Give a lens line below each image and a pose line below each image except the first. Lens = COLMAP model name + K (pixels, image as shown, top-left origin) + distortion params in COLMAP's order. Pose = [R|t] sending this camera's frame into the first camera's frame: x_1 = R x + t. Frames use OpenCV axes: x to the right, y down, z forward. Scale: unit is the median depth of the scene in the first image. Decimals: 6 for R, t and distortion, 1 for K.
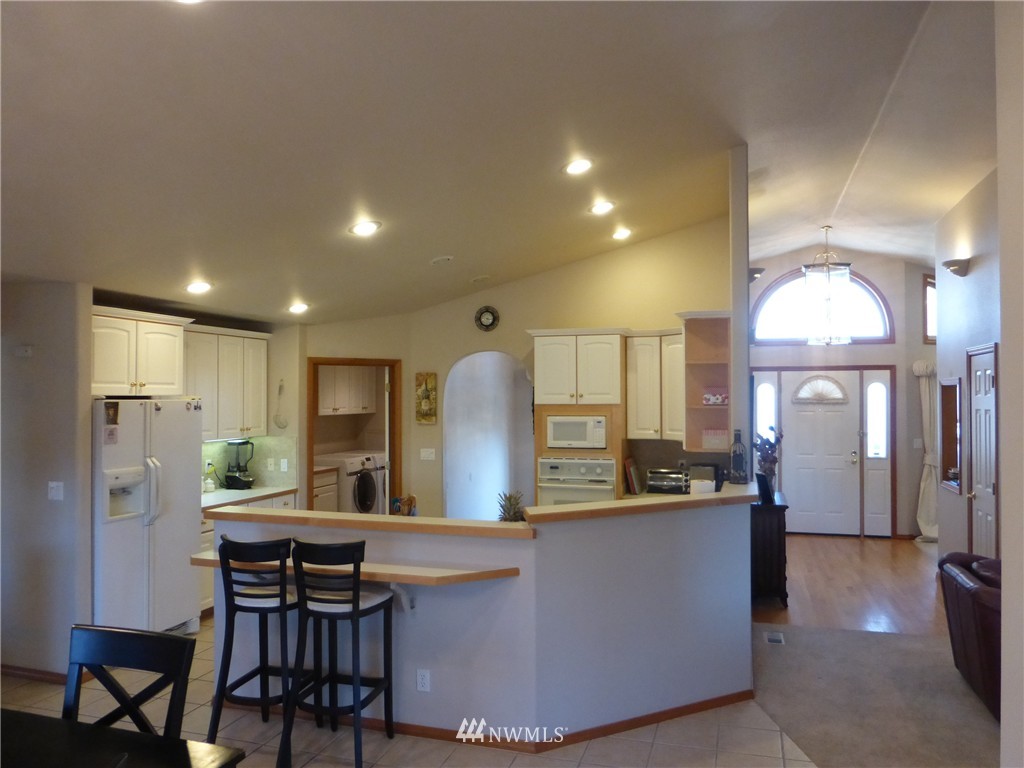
lens RADIAL K [[762.7, 0, 513.0], [0, 762.7, 386.5], [0, 0, 1]] dist [-0.029002, 0.003742]
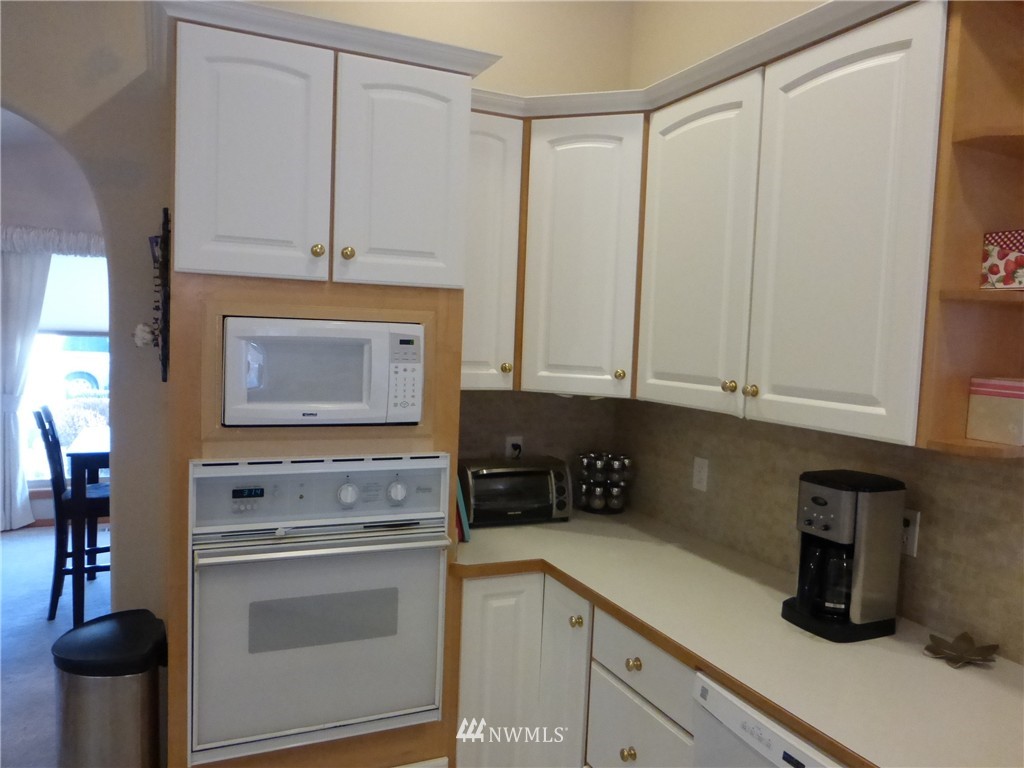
lens RADIAL K [[762.7, 0, 509.1], [0, 762.7, 383.7], [0, 0, 1]] dist [-0.029002, 0.003742]
pose [[0.751726, -0.009102, 0.659413, -0.063807], [-0.055929, 0.995423, 0.077498, 0.036849], [-0.657100, -0.095137, 0.747776, 0.730403]]
